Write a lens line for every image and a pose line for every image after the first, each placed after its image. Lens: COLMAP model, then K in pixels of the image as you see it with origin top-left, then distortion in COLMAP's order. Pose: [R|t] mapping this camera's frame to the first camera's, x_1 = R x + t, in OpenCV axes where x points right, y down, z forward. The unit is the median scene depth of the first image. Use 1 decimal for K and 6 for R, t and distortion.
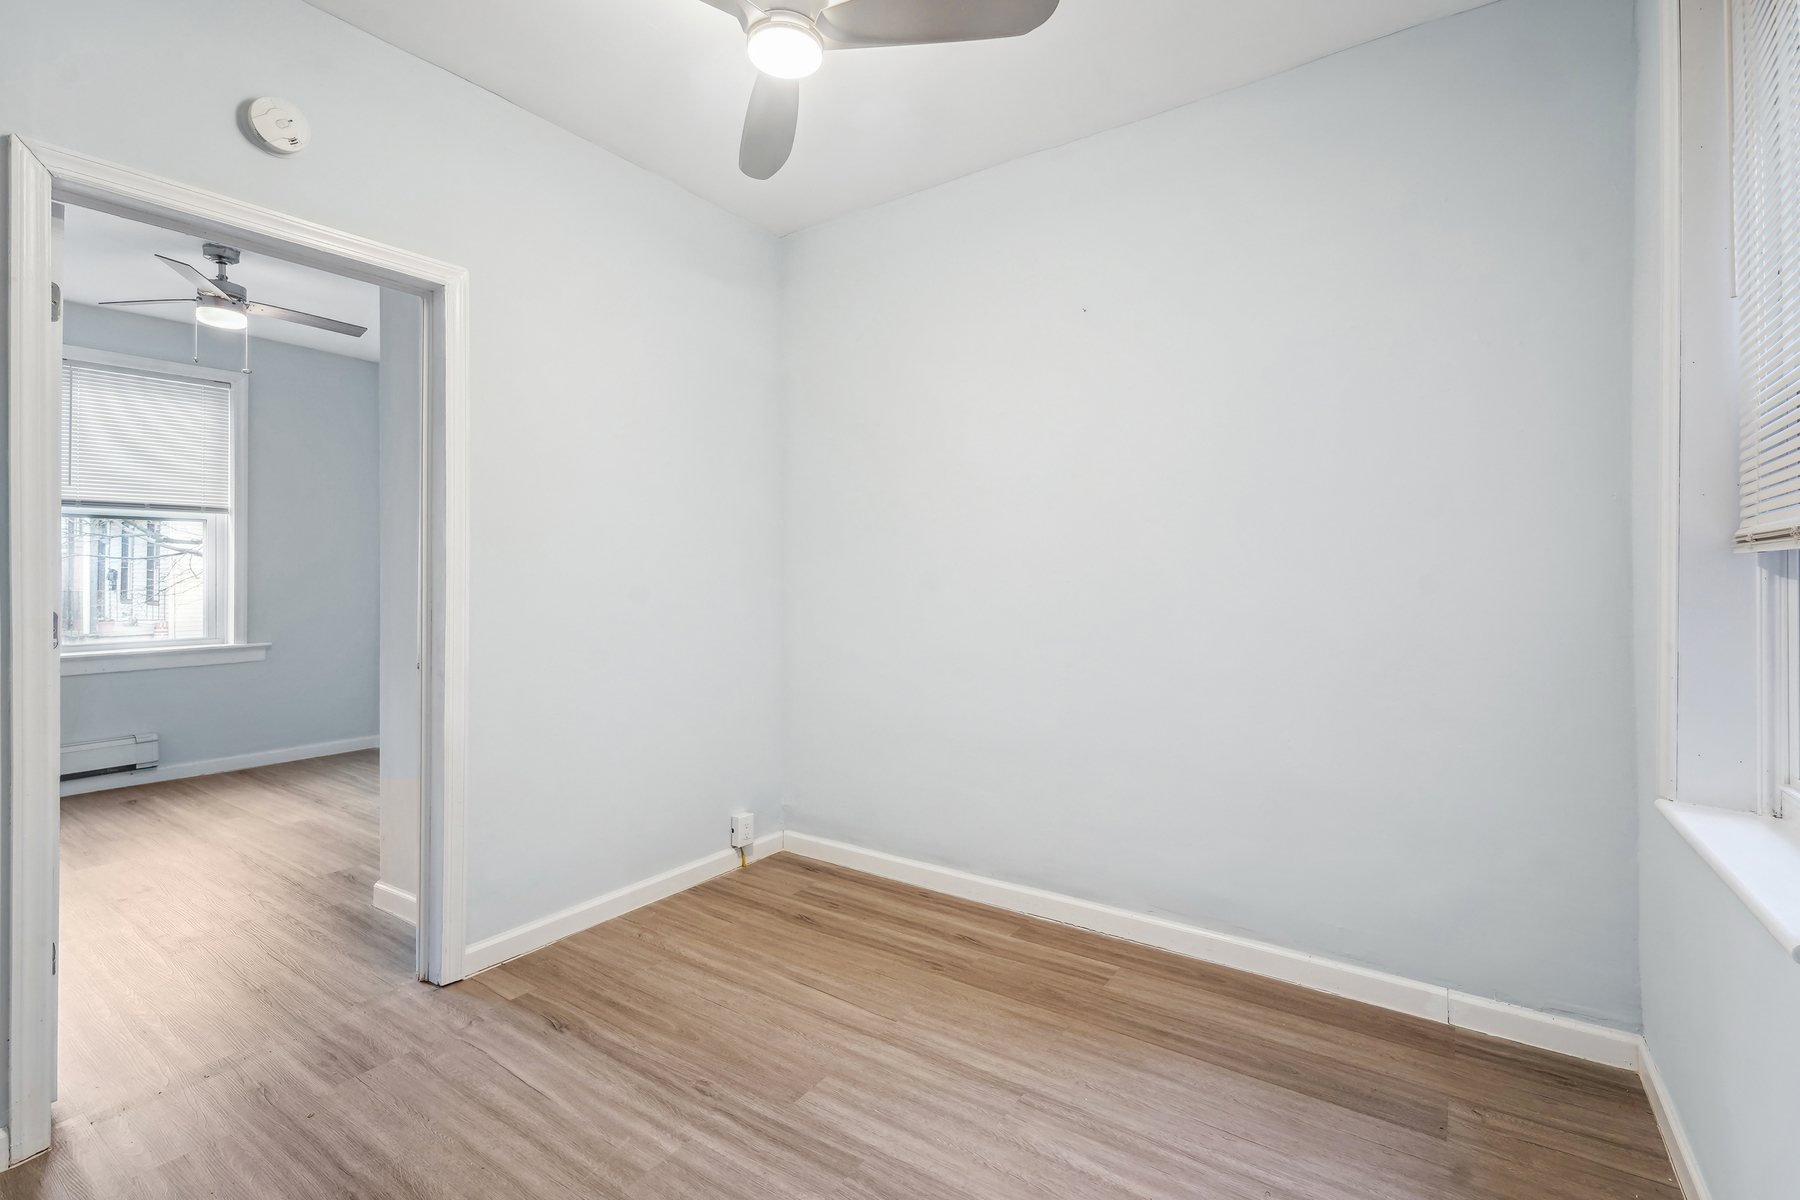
lens RADIAL K [[815.5, 0, 896.9], [0, 815.5, 581.7], [0, 0, 1]] dist [0.001930, 0.000326]
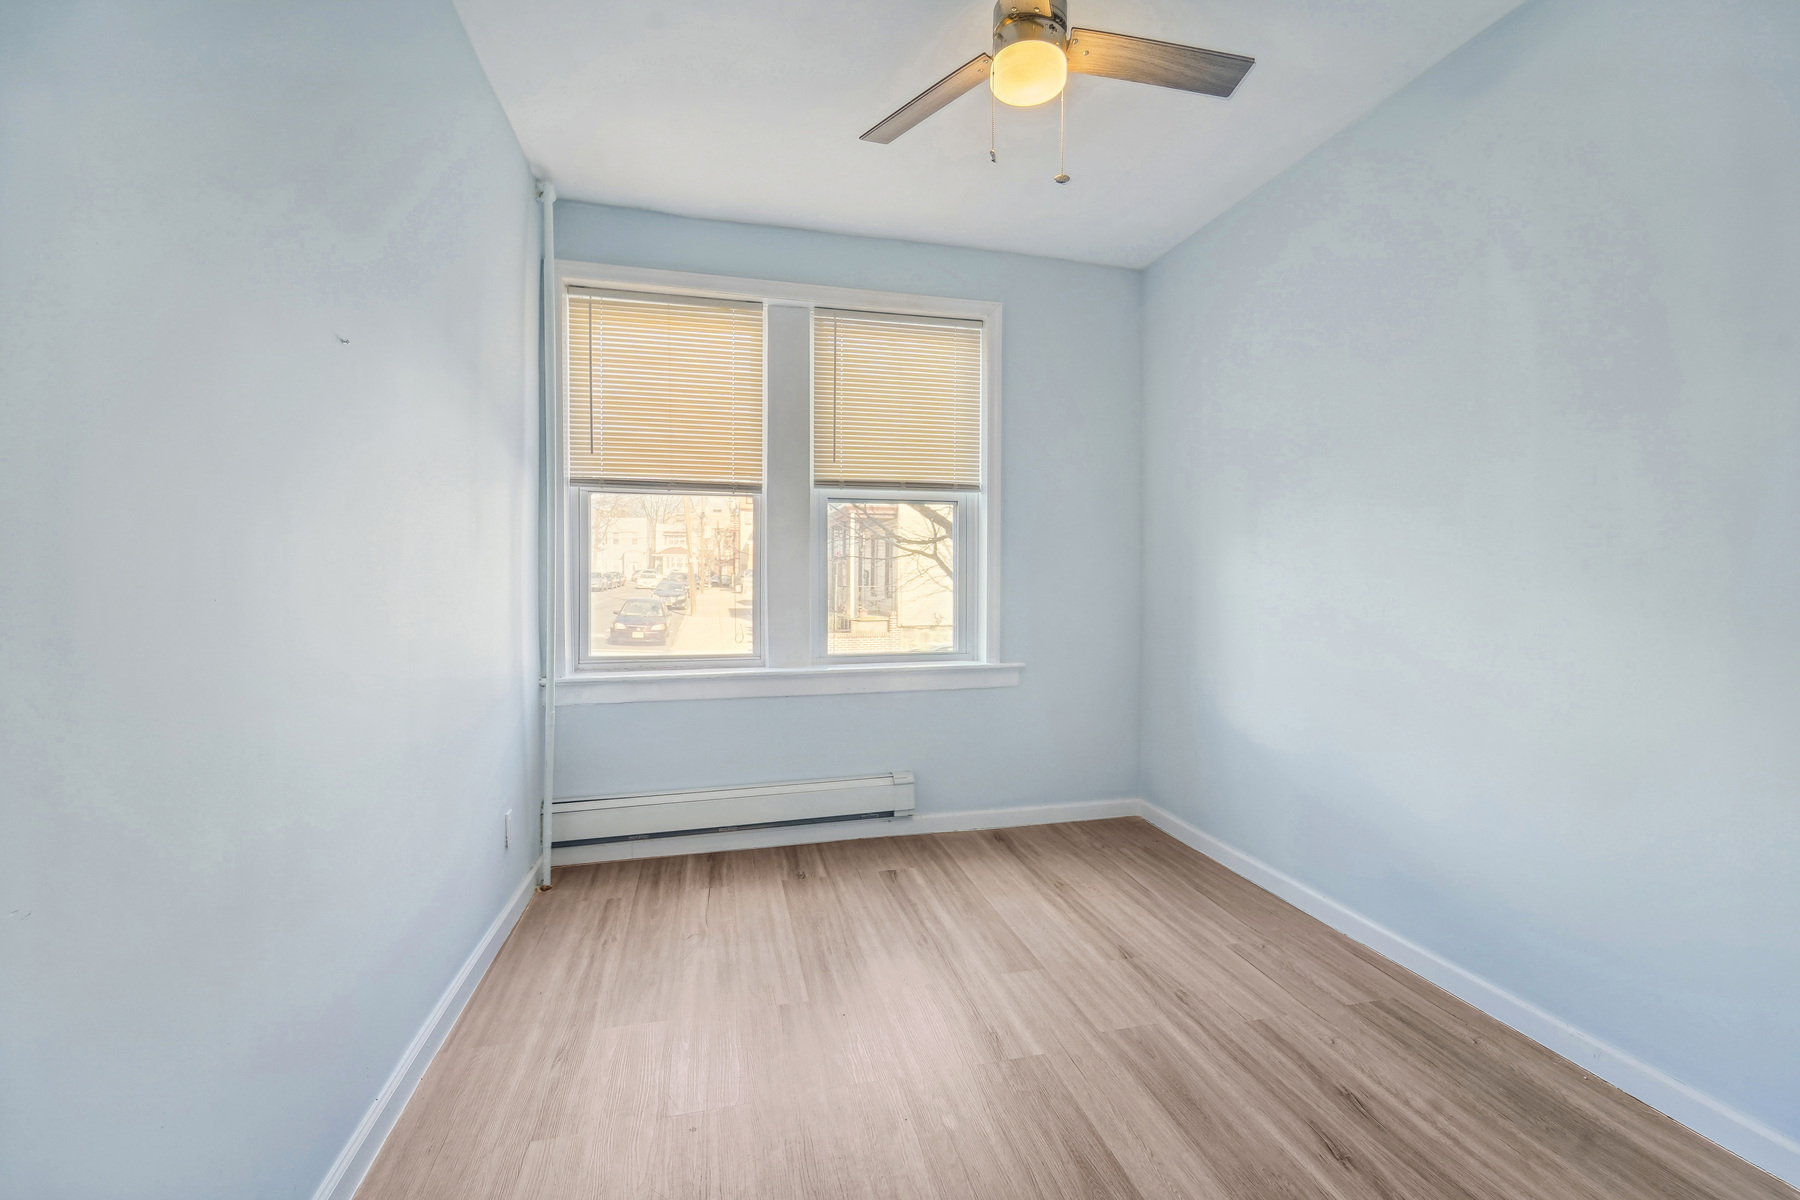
lens RADIAL K [[738.5, 0, 903.5], [0, 738.5, 594.0], [0, 0, 1]] dist [-0.010515, -0.000266]
pose [[0.755349, 0.012972, -0.655194, -0.420717], [0.001192, 0.999775, 0.021169, -0.002594], [0.655321, -0.016771, 0.755164, 0.430869]]
